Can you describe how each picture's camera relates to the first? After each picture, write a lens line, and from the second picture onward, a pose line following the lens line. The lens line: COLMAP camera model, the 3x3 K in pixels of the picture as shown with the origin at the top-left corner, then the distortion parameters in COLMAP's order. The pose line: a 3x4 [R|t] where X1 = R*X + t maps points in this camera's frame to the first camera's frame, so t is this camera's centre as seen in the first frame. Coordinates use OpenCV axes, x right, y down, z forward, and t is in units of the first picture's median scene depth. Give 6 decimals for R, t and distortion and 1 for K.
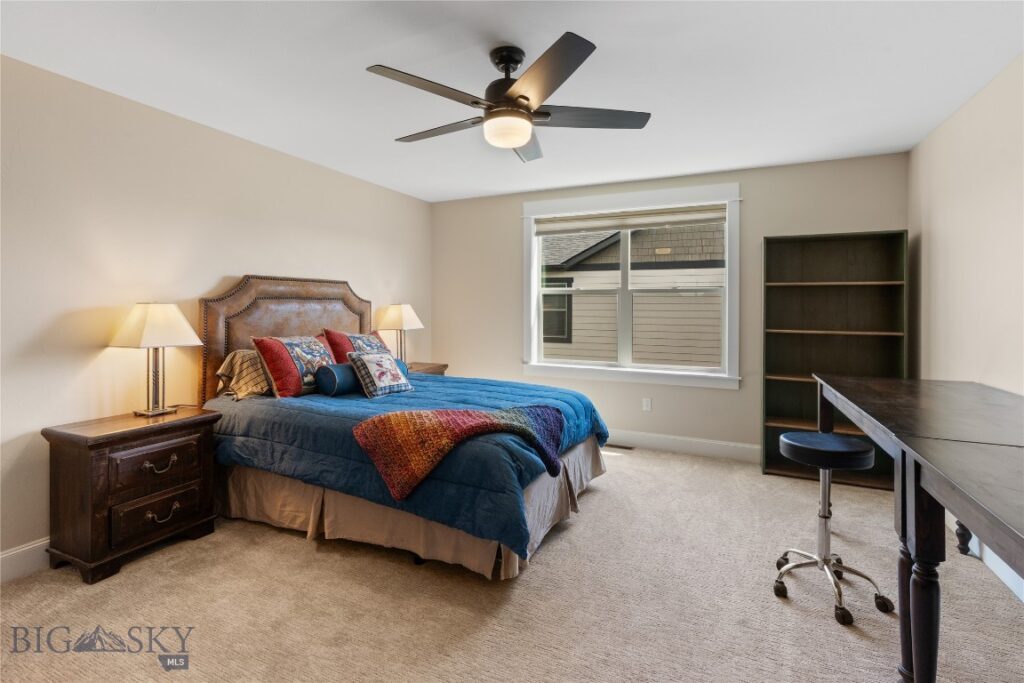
lens RADIAL K [[477.5, 0, 511.8], [0, 477.5, 303.6], [0, 0, 1]] dist [-0.002877, 0.000227]
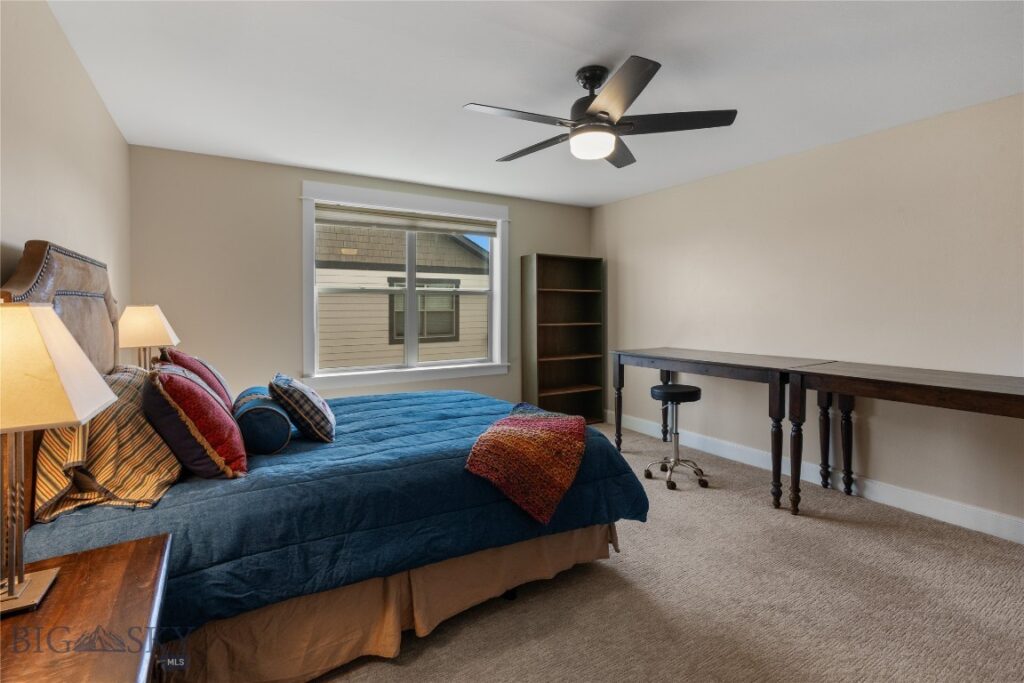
lens RADIAL K [[470.2, 0, 514.6], [0, 470.2, 313.9], [0, 0, 1]] dist [-0.007433, -0.000154]
pose [[0.554364, -0.017808, 0.832084, -0.724280], [0.001793, 0.999794, 0.020203, 0.000959], [-0.832273, -0.009708, 0.554282, 0.415450]]
